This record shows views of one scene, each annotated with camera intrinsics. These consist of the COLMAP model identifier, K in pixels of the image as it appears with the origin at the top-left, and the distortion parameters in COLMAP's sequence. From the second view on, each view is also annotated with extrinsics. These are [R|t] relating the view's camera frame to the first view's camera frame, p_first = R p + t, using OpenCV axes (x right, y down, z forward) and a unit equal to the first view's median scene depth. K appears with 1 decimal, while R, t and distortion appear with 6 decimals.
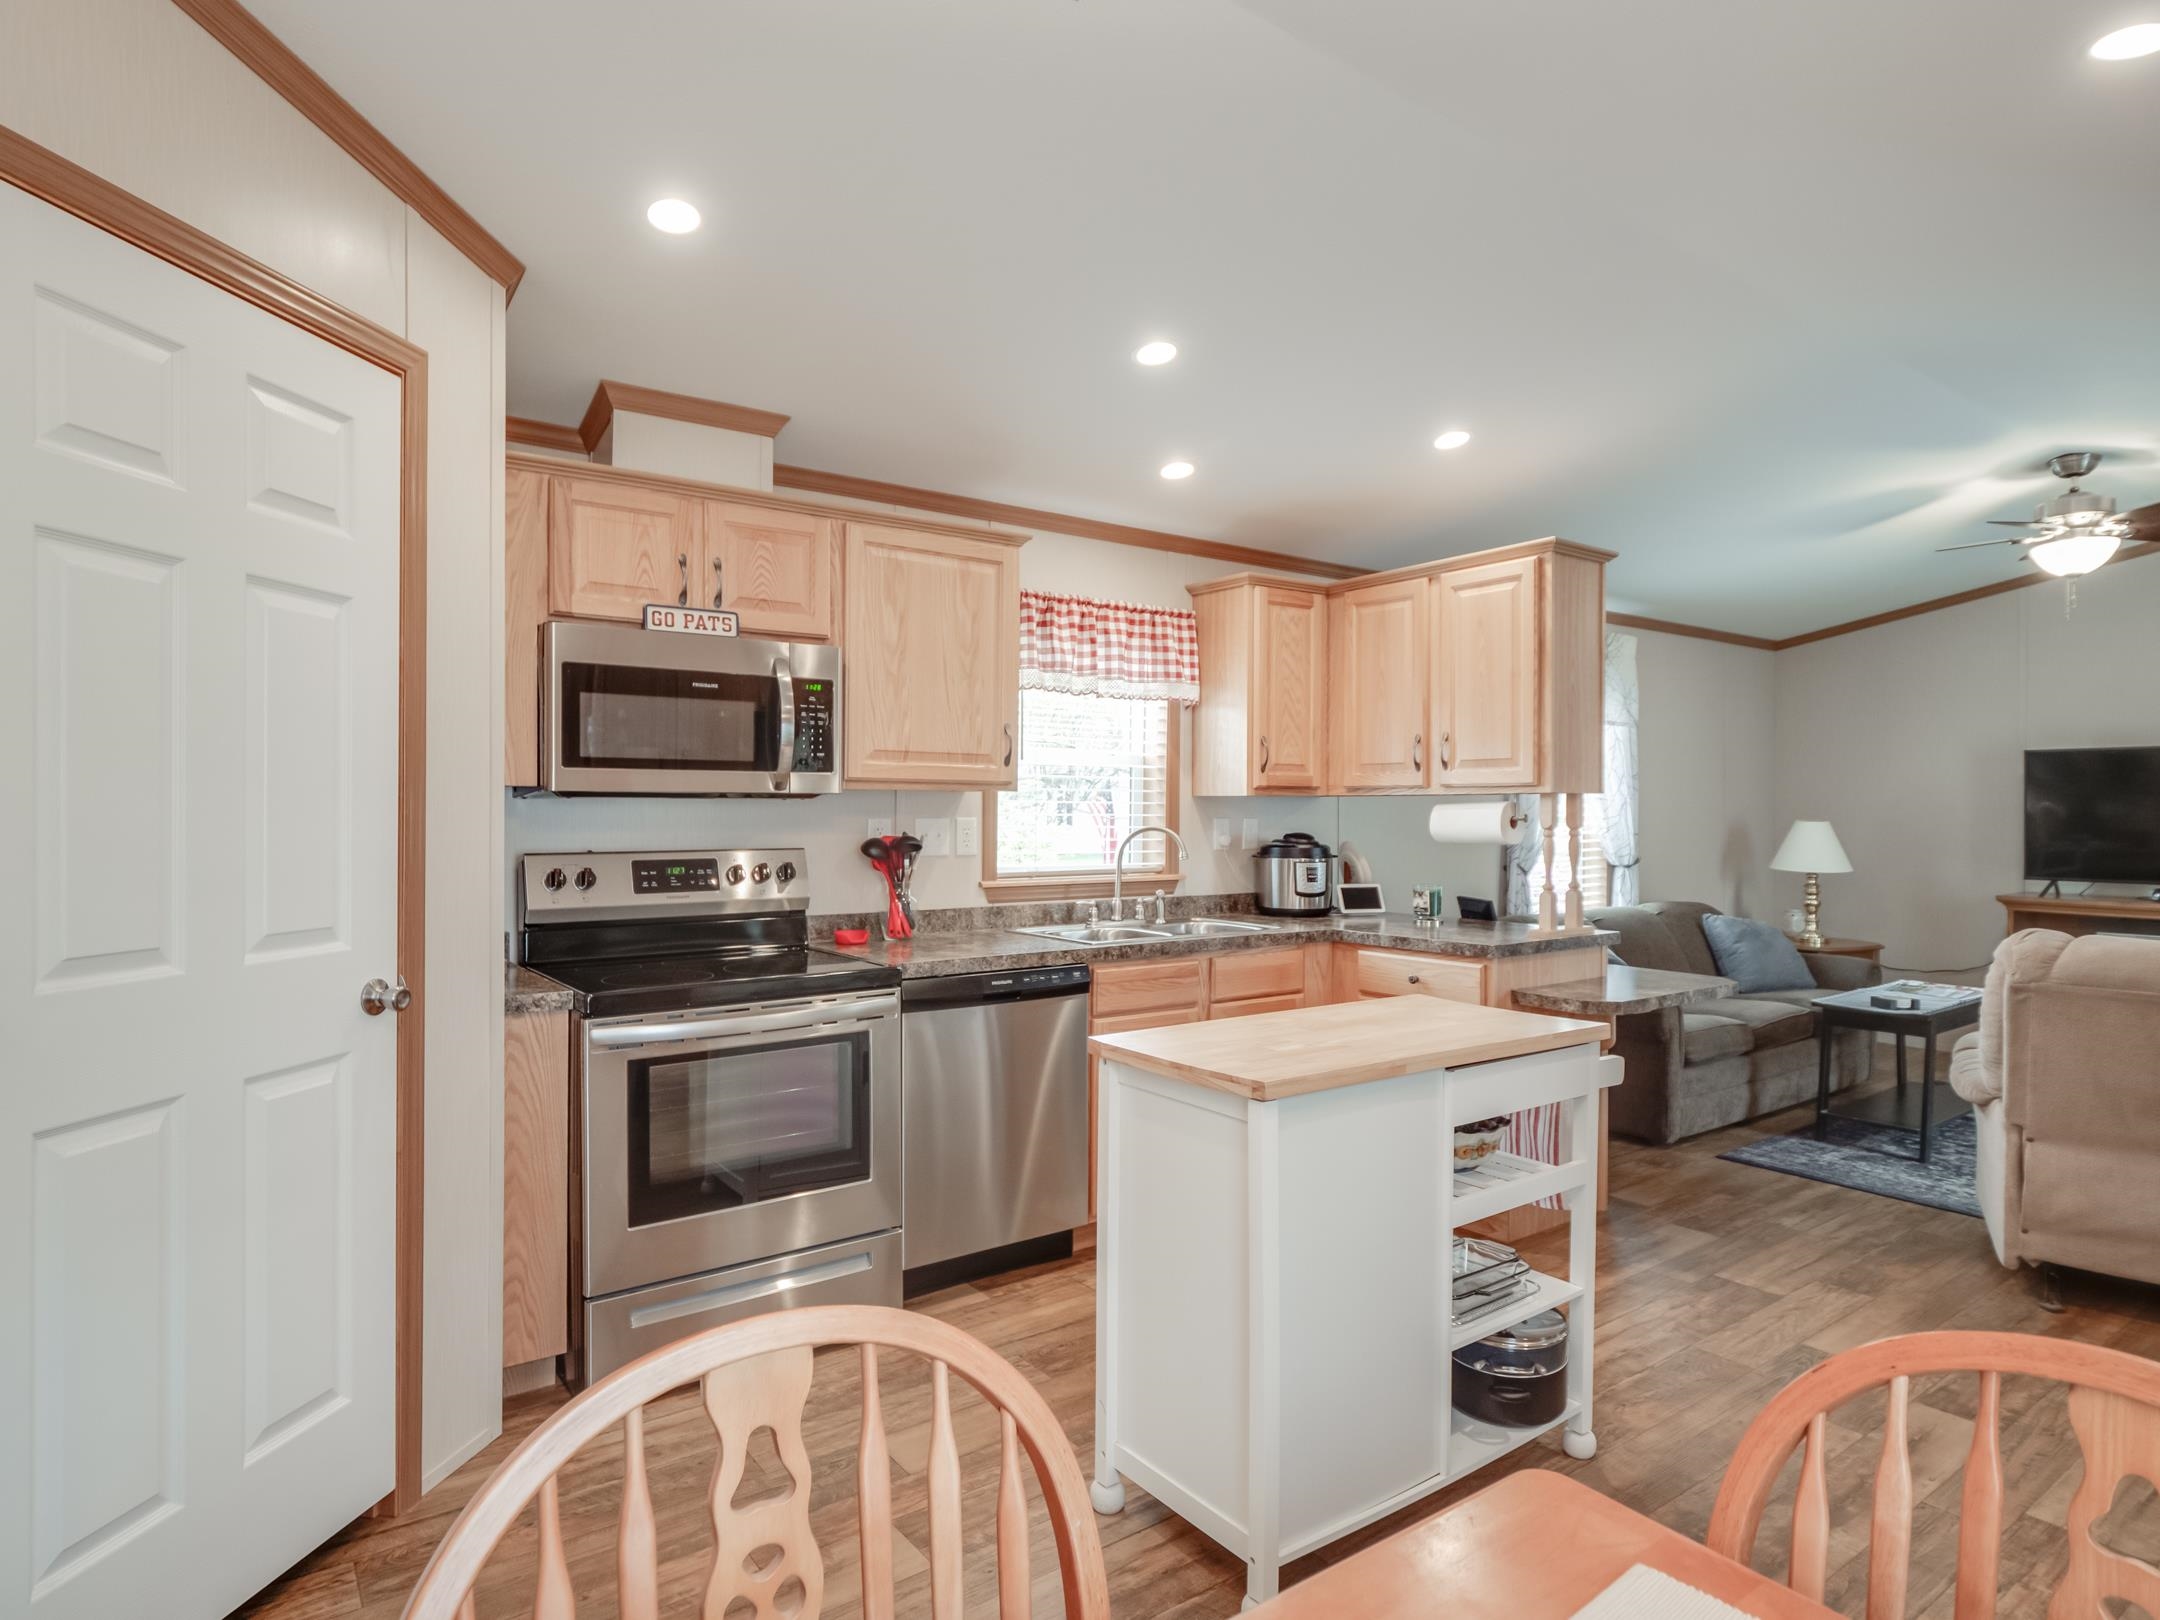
lens RADIAL K [[1201.2, 0, 1084.2], [0, 1201.2, 818.8], [0, 0, 1]] dist [-0.003505, -0.001265]
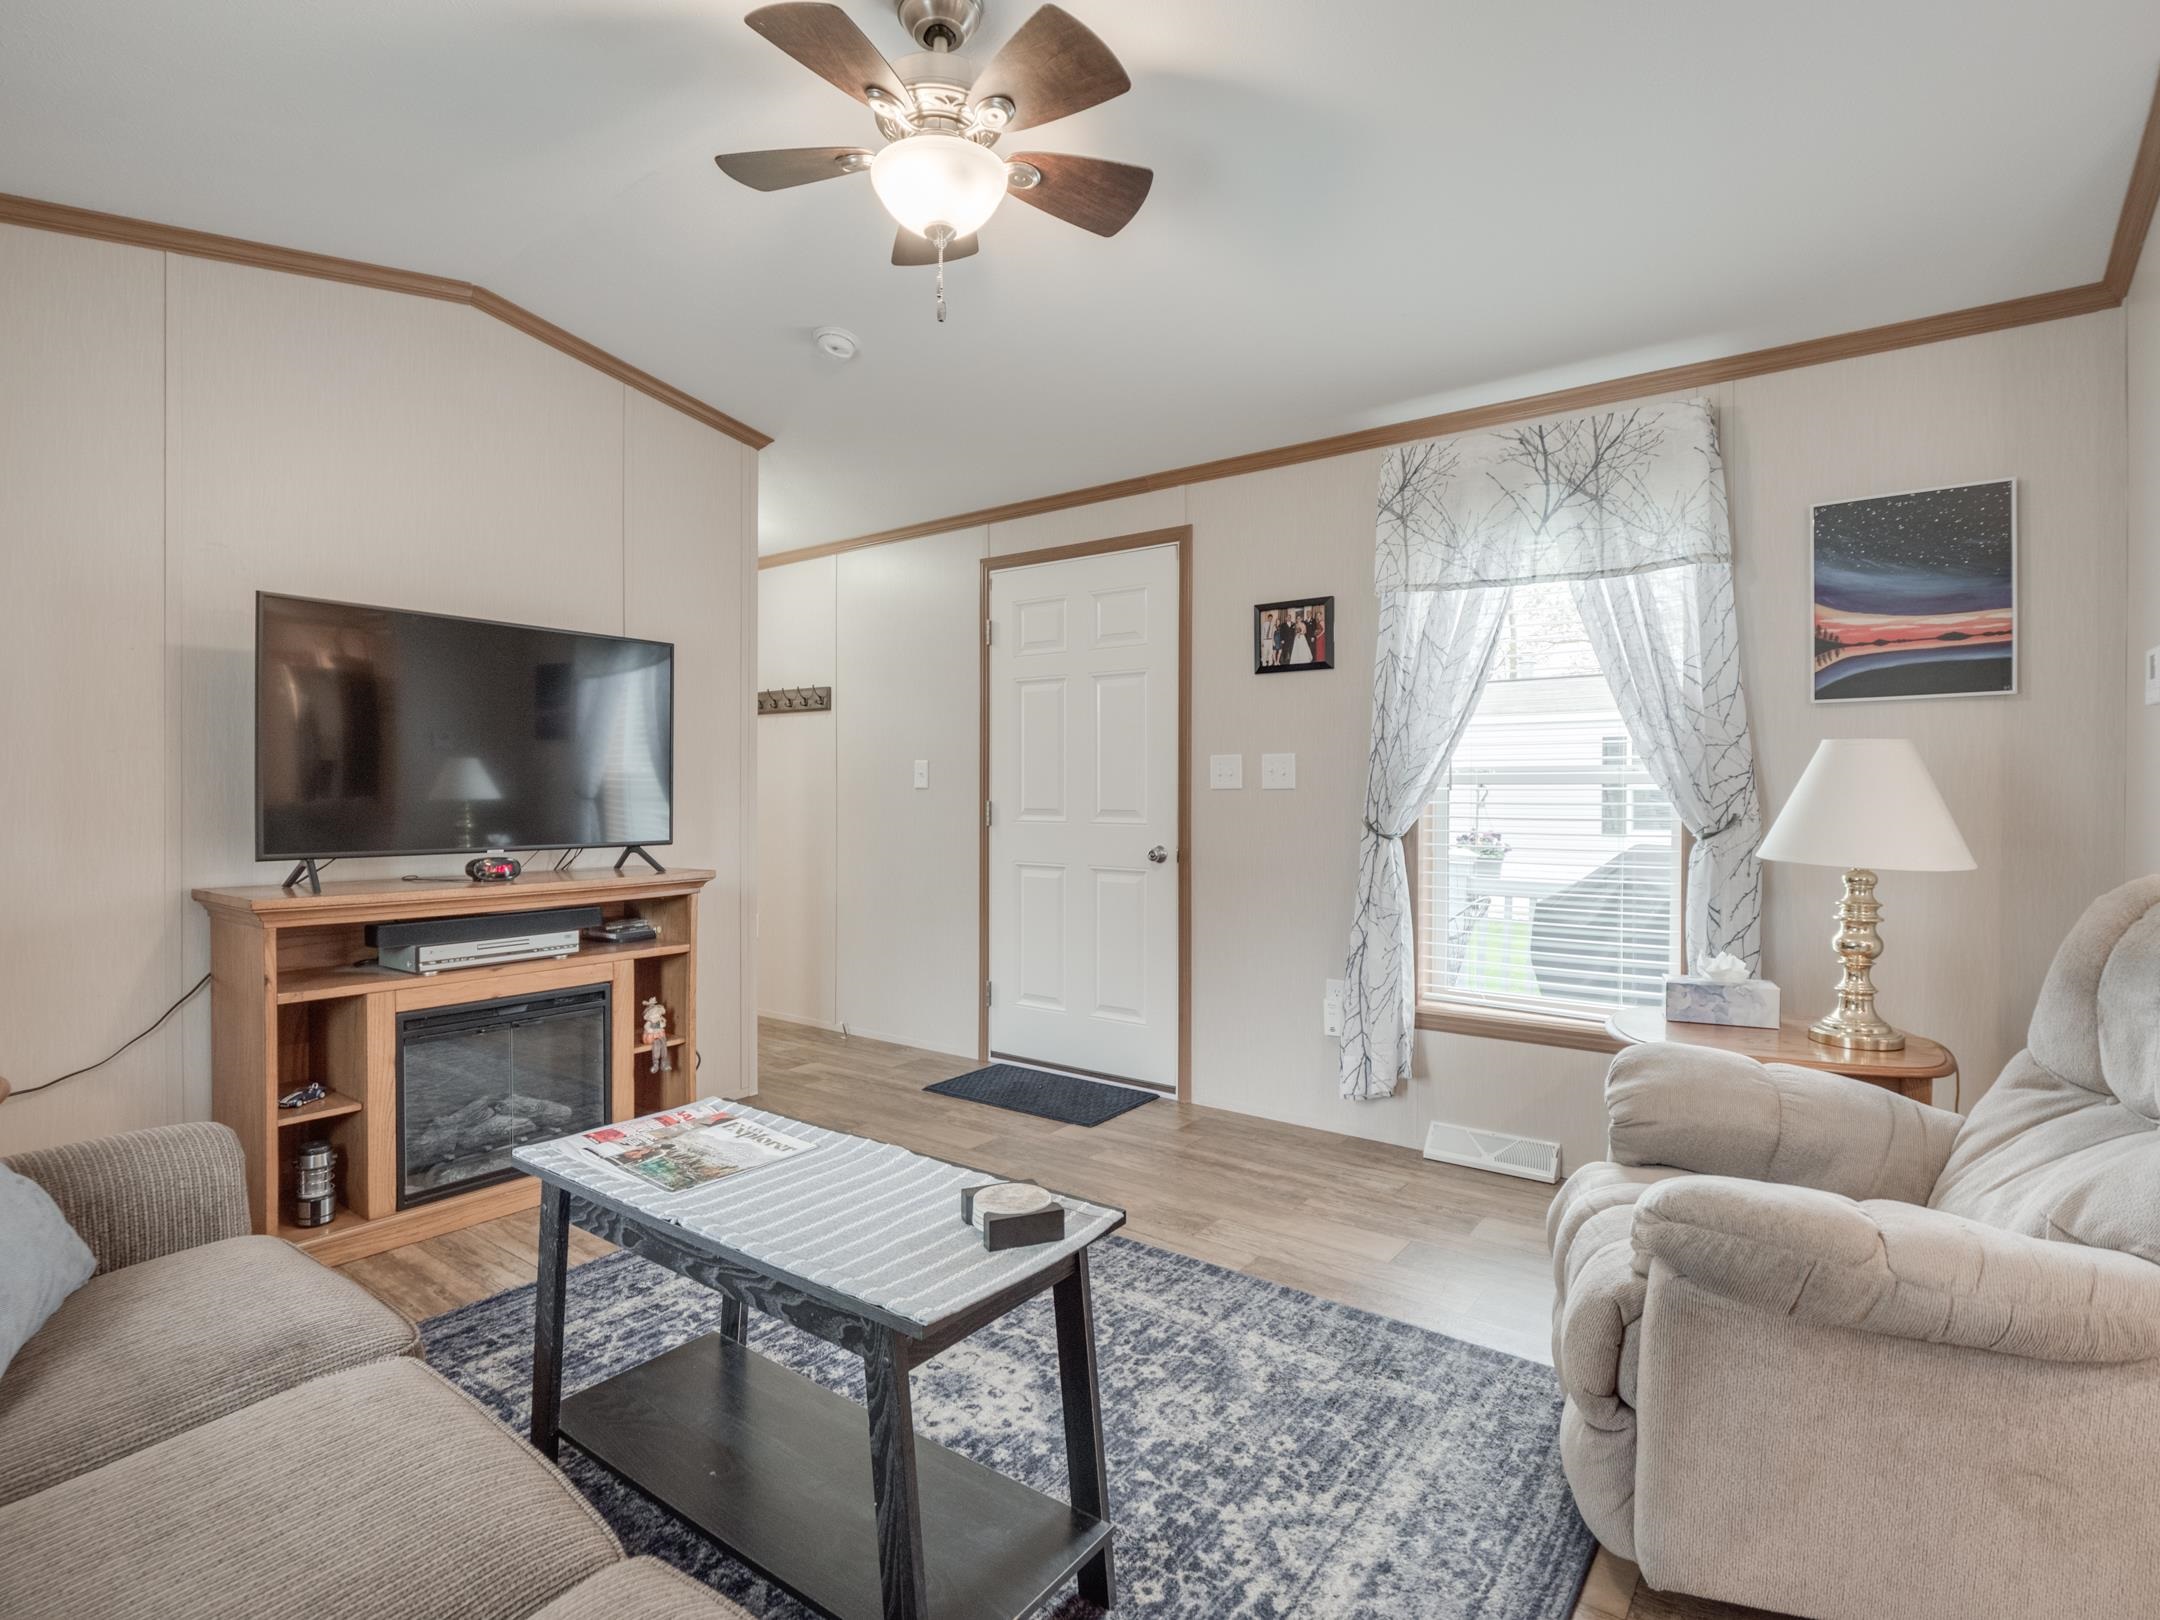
lens RADIAL K [[1062.3, 0, 1080.0], [0, 1062.3, 810.0], [0, 0, 1]] dist [-0.003317, -0.001488]
pose [[-0.289079, -0.015286, 0.957183, 0.421874], [0.004664, 0.999838, 0.017375, 0.035923], [-0.957294, 0.009488, -0.288961, 1.198480]]
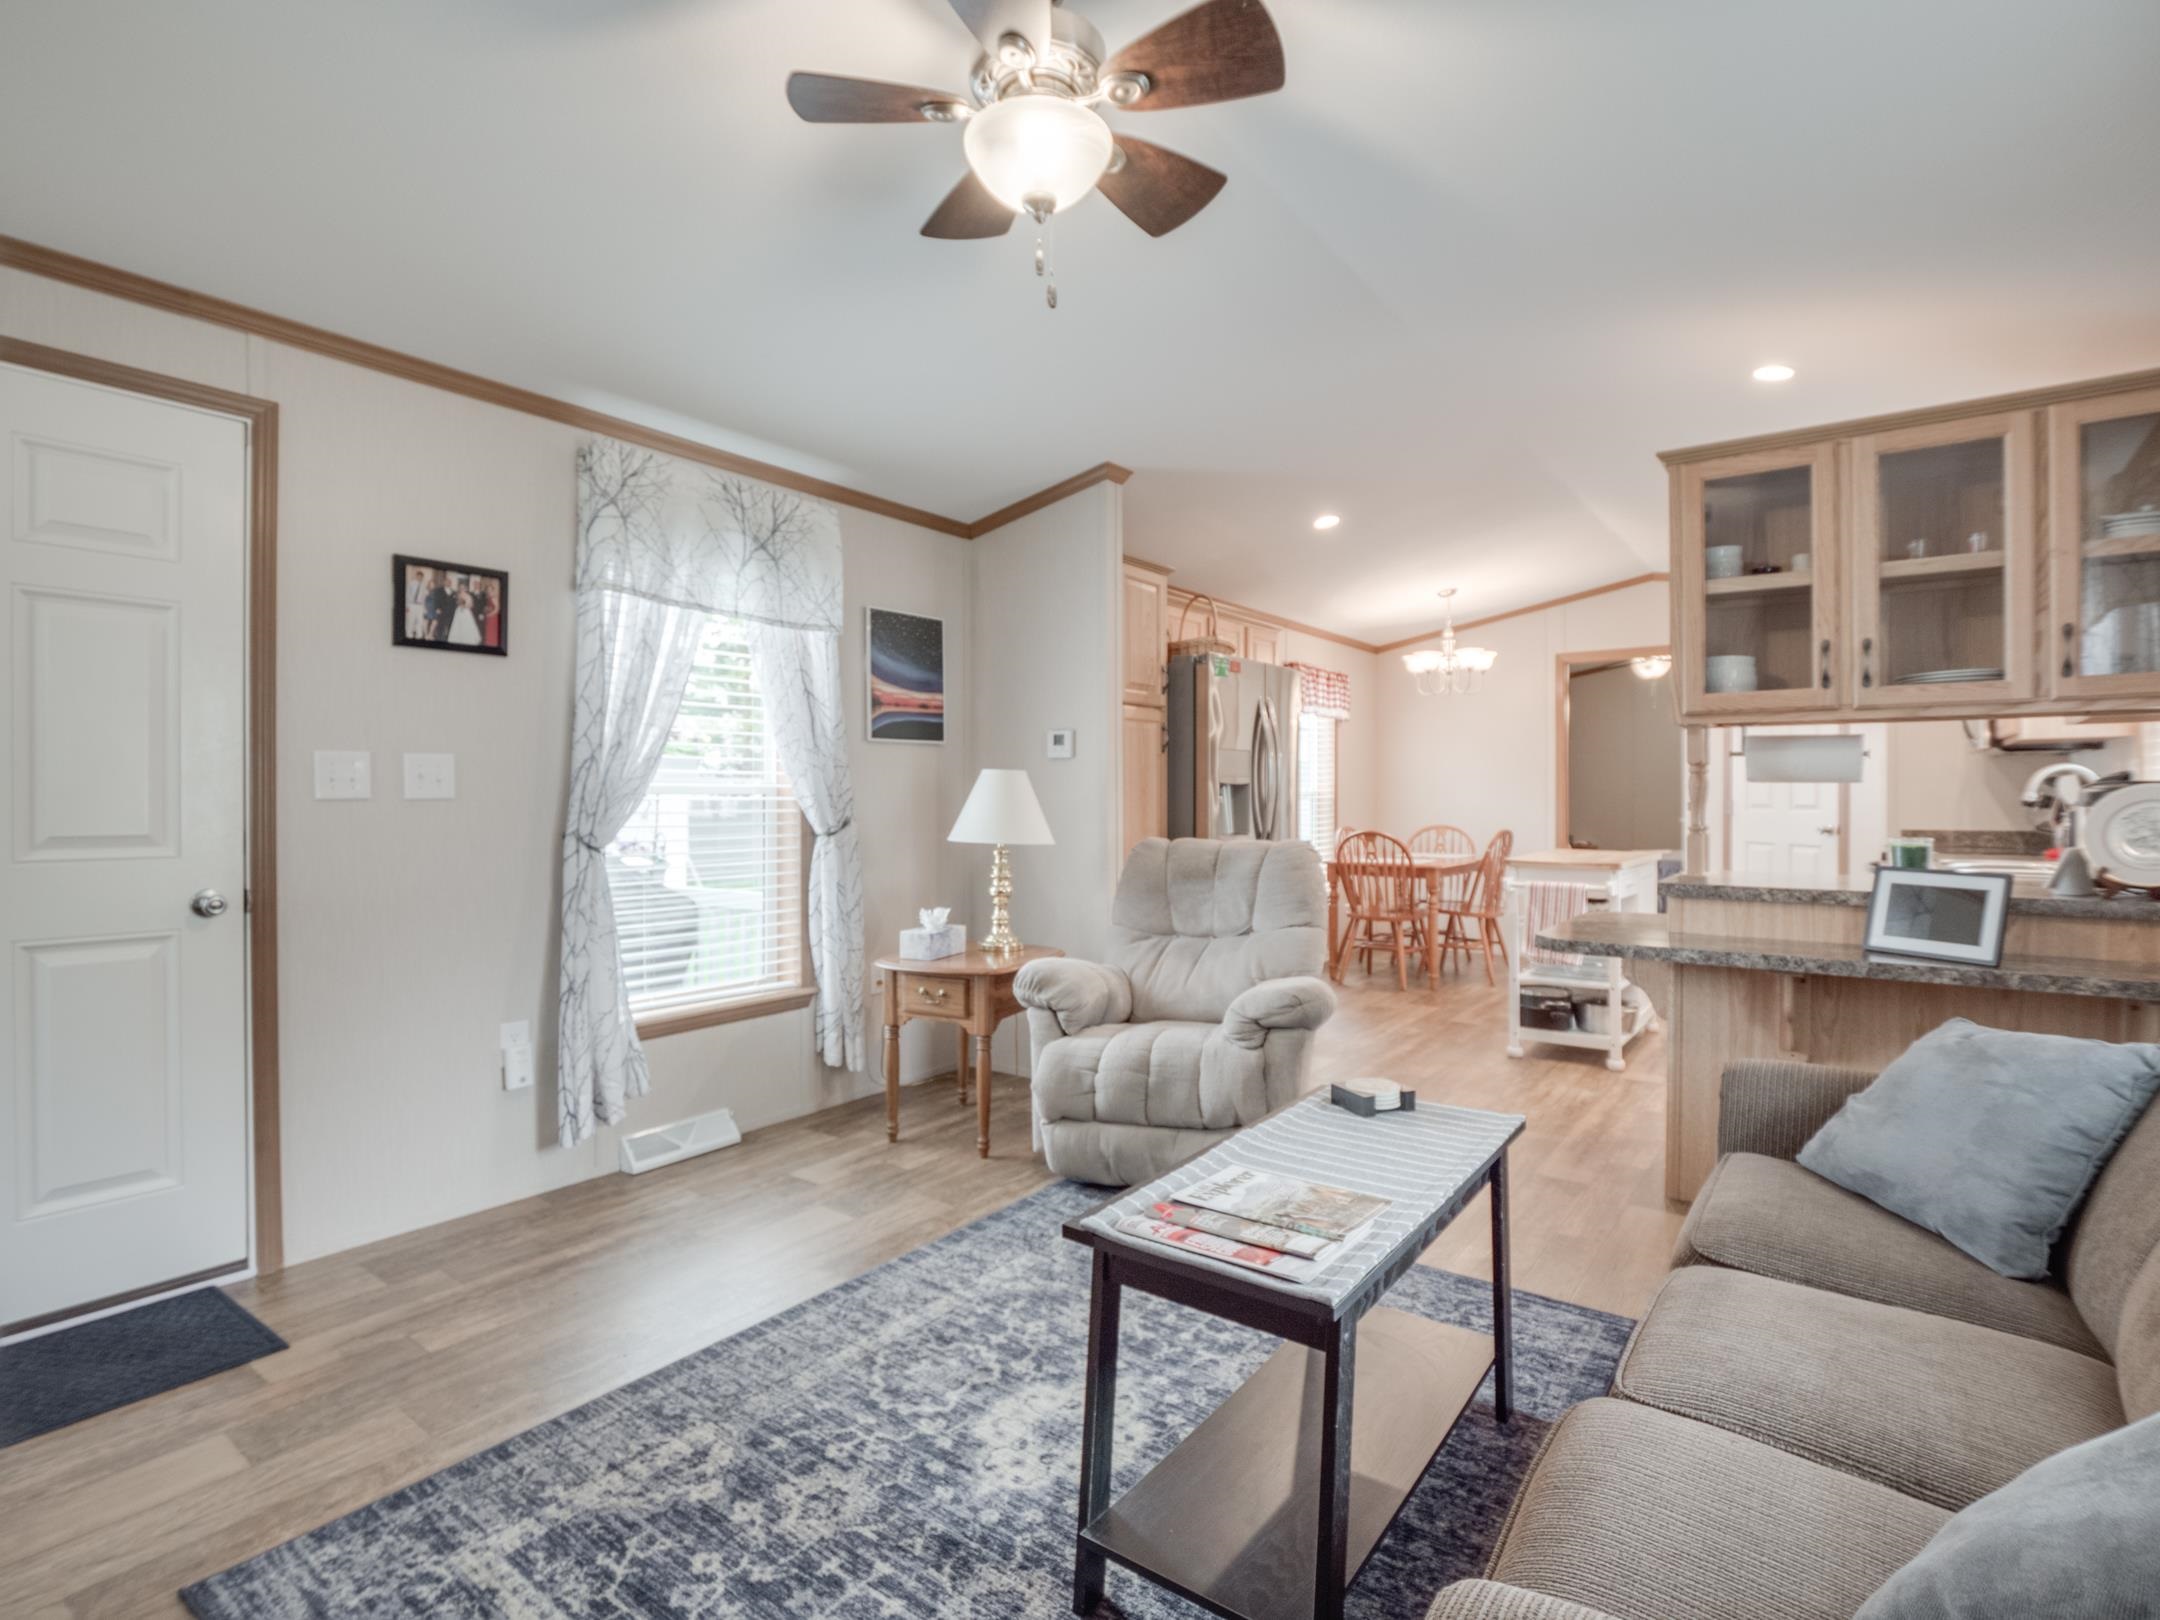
lens RADIAL K [[1058.8, 0, 1045.1], [0, 1058.8, 798.5], [0, 0, 1]] dist [-0.006271, -0.001207]
pose [[-0.965245, -0.000261, -0.261345, 1.041402], [-0.003072, 0.999942, 0.010349, 0.025878], [0.261327, 0.010792, -0.965190, 1.566602]]
